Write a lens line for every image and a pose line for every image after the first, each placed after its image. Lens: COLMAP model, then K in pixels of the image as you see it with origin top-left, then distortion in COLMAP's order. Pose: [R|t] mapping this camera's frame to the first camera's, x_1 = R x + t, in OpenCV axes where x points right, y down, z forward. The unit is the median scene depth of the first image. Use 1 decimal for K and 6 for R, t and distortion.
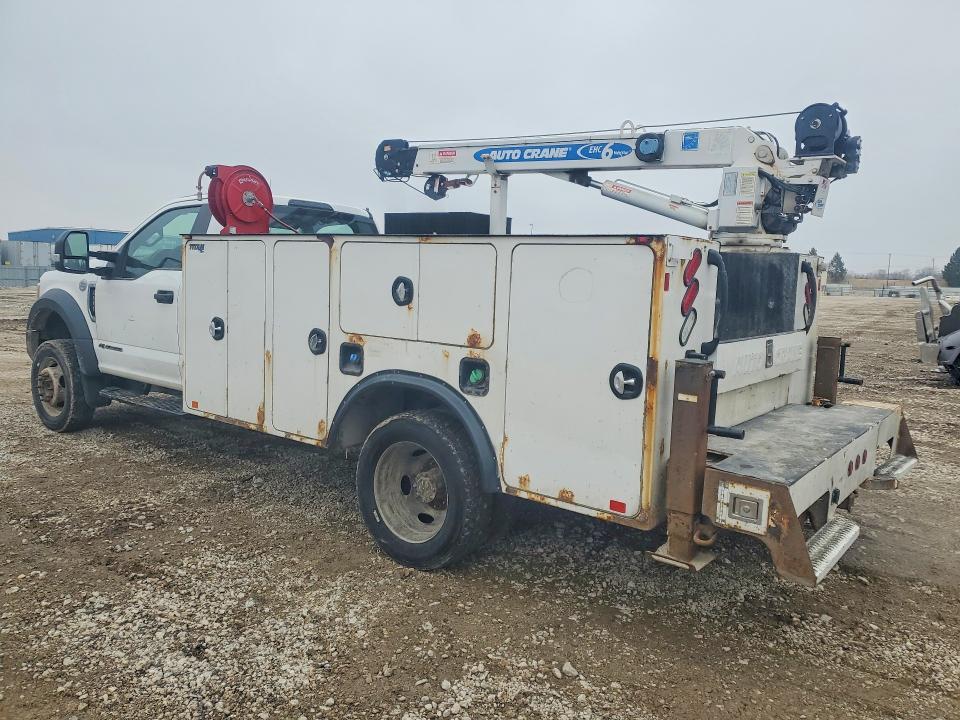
lens RADIAL K [[760.5, 0, 480.3], [0, 760.5, 356.3], [0, 0, 1]] dist [0.029054, -0.003267]
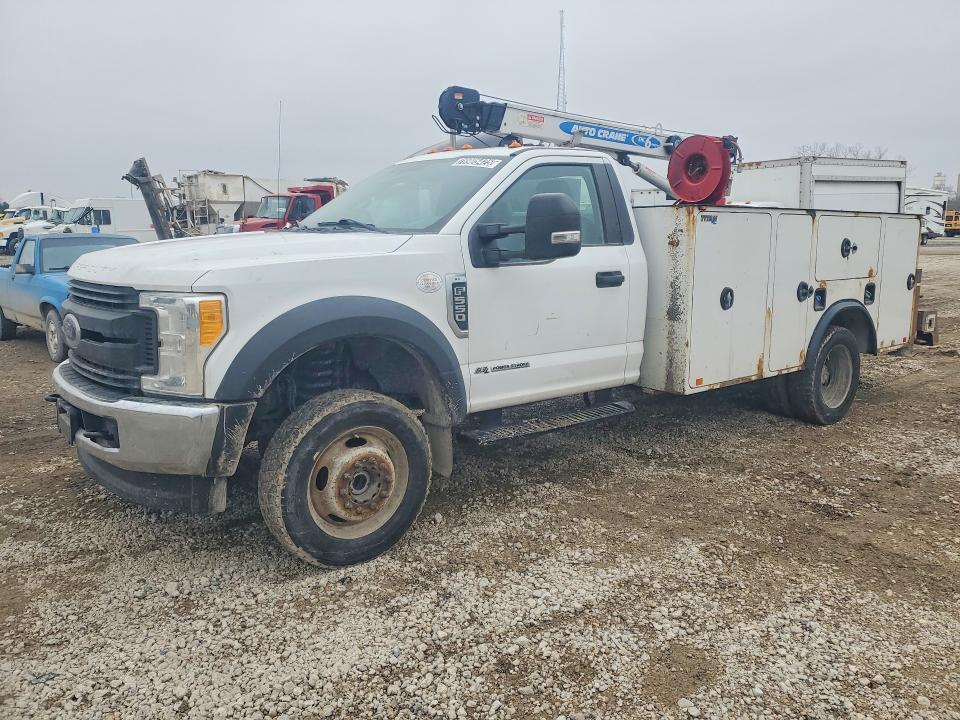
lens RADIAL K [[760.5, 0, 480.0], [0, 760.5, 362.2], [0, 0, 1]] dist [0.029054, -0.003267]
pose [[0.206593, -0.199055, 0.957965, -1.330795], [0.110503, 0.977569, 0.179297, -0.163354], [-0.972167, 0.068816, 0.223955, 1.031908]]
